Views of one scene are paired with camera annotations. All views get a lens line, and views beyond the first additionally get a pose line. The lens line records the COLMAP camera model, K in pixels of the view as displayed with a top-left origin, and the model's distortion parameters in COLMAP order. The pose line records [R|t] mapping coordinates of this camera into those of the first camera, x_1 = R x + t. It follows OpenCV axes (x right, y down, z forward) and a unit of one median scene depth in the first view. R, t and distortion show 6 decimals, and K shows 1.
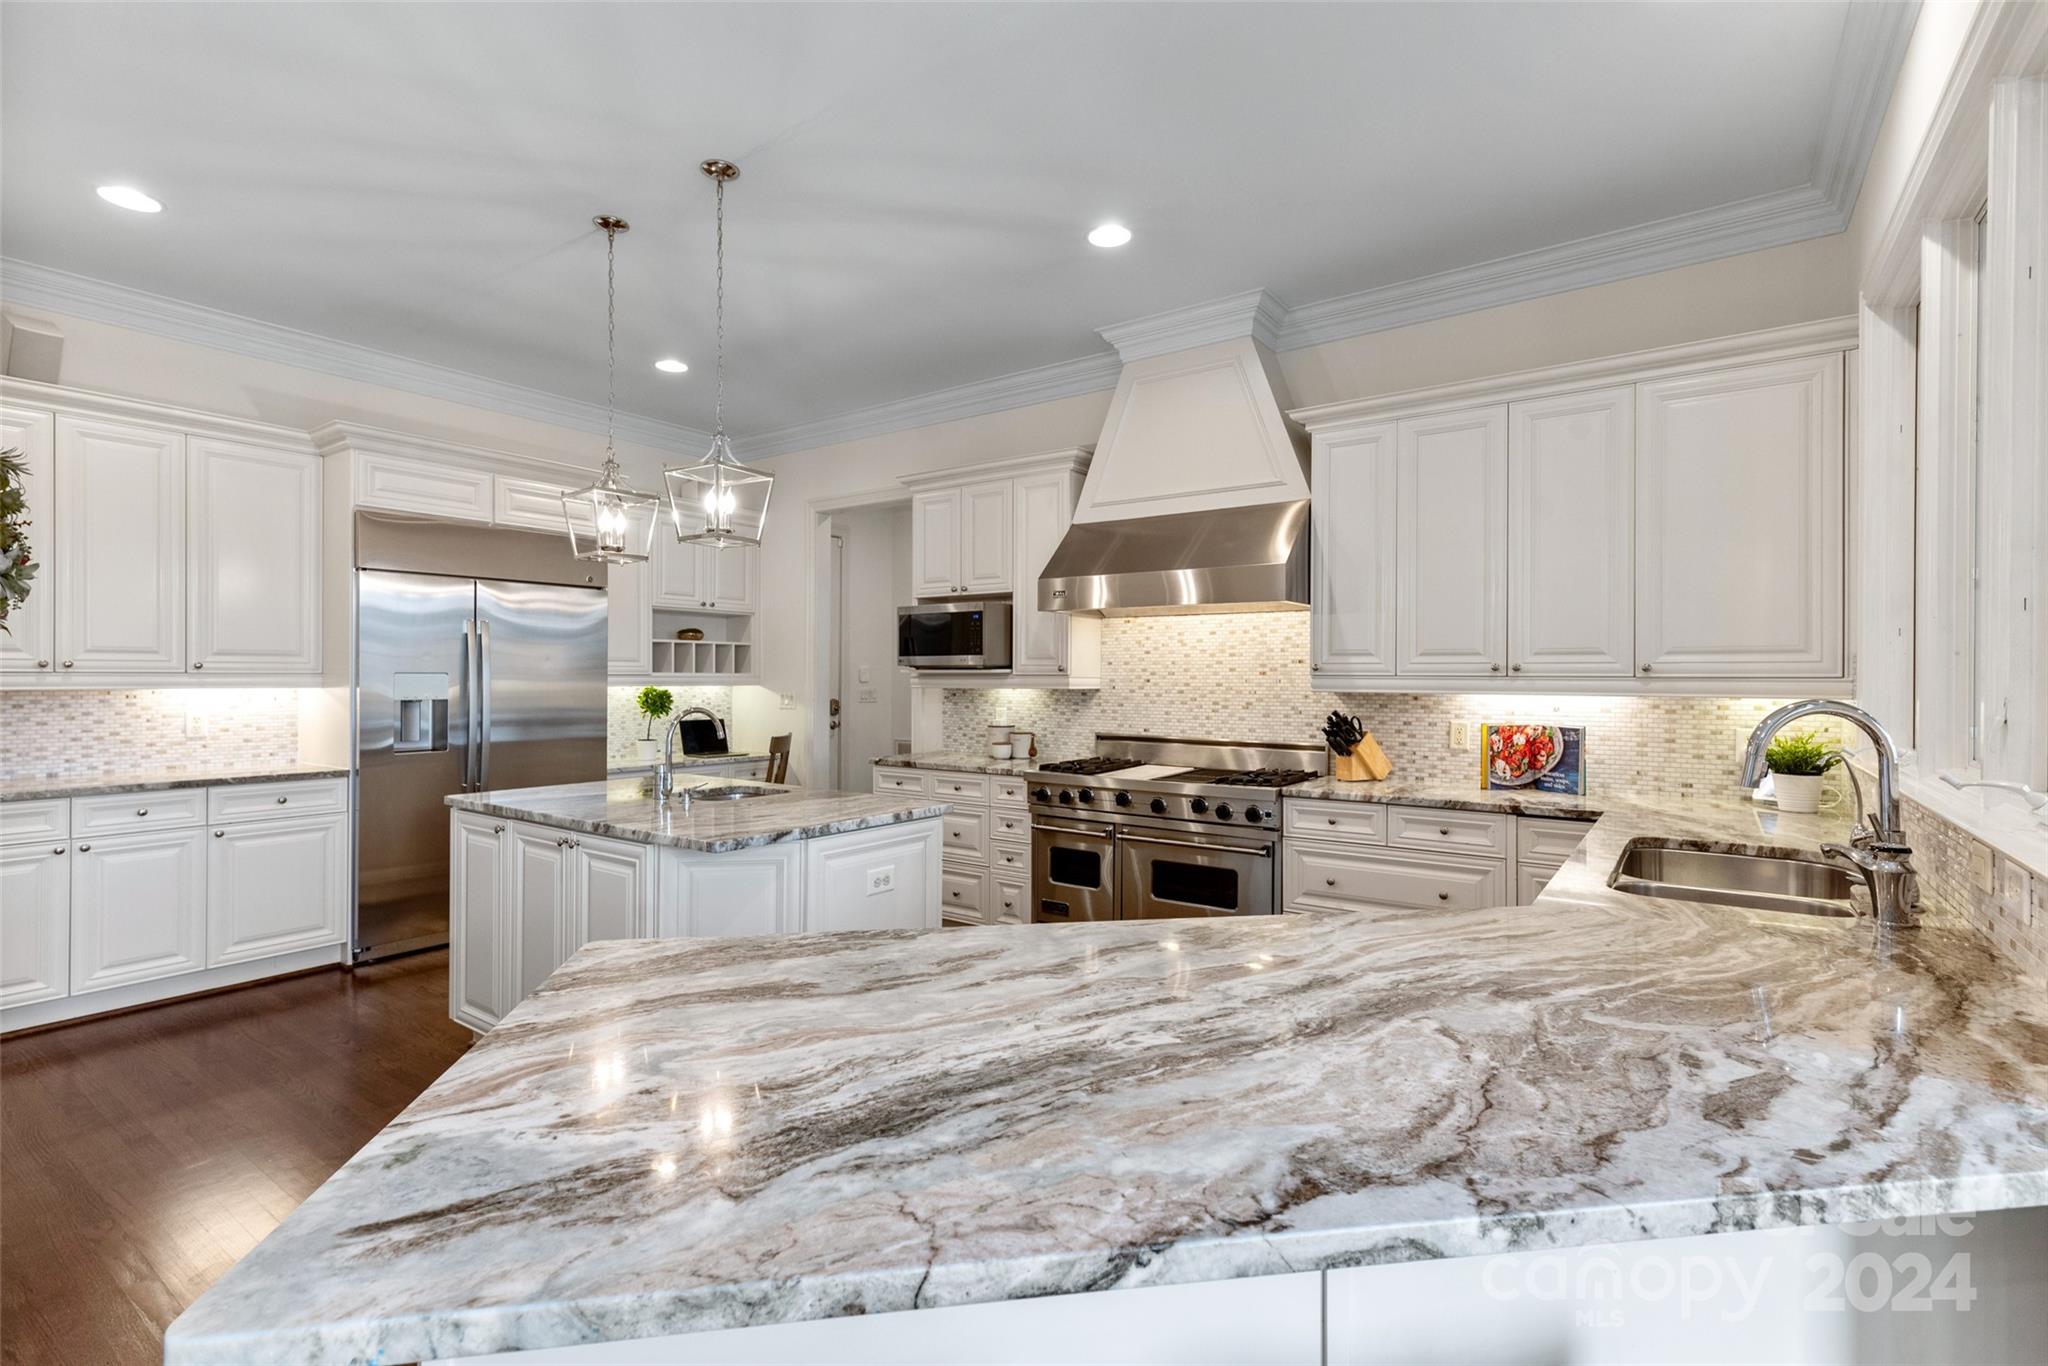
lens RADIAL K [[942.1, 0, 1024.3], [0, 942.1, 681.2], [0, 0, 1]] dist [0.003502, 0.000318]
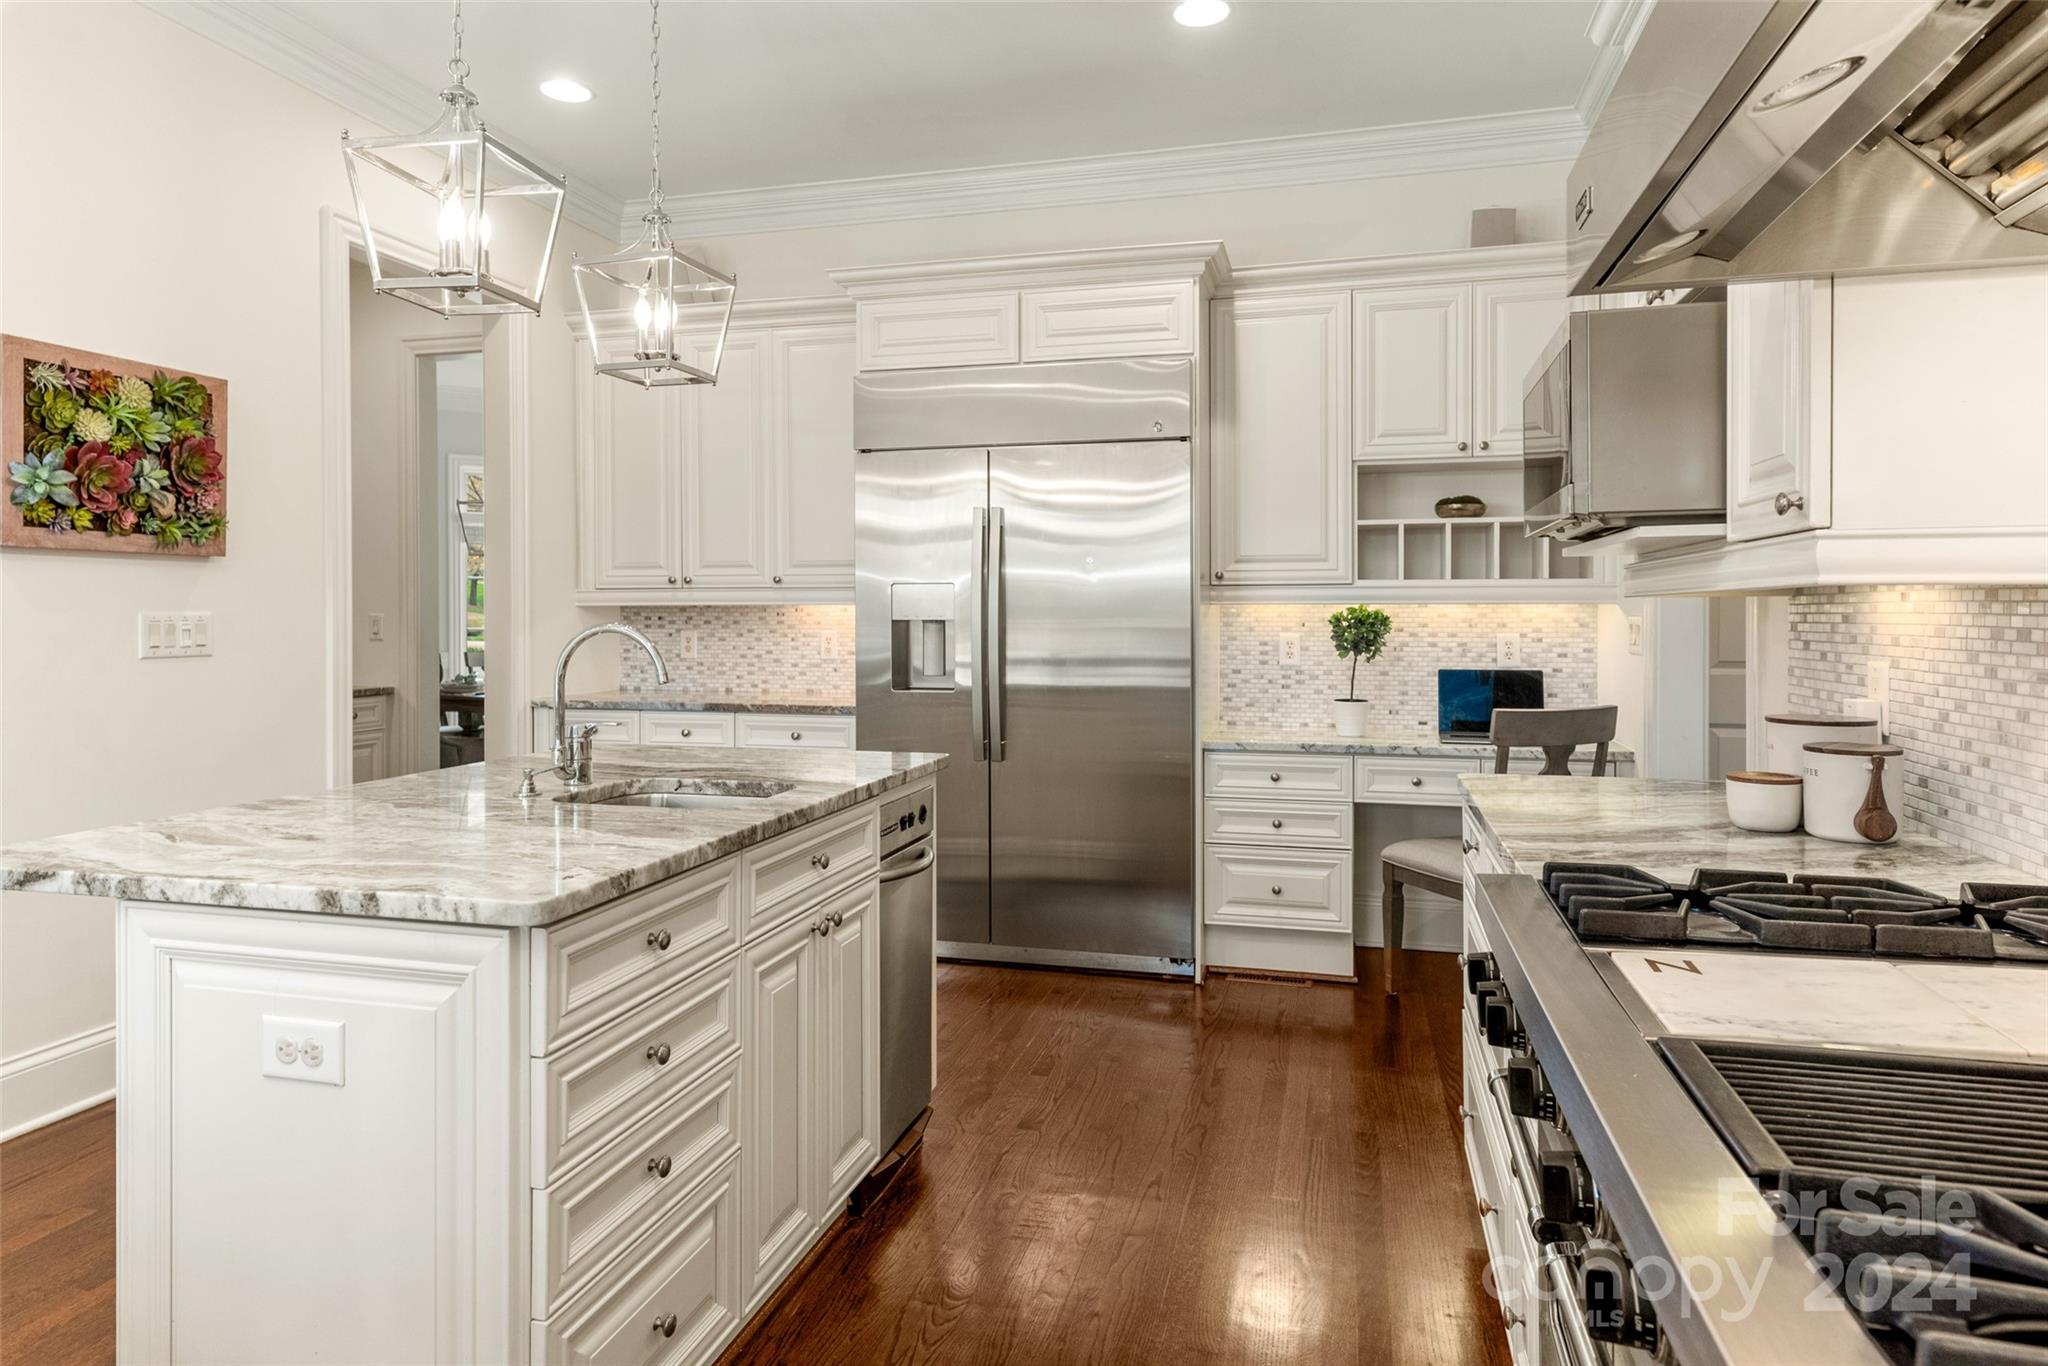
lens RADIAL K [[1242.7, 0, 1014.0], [0, 1242.7, 608.3], [0, 0, 1]] dist [0.008692, 0.000614]
pose [[0.350977, -0.006507, -0.936361, 0.303361], [-0.002918, 0.999963, -0.008043, 0.019137], [0.936380, 0.005555, 0.350945, 0.742717]]
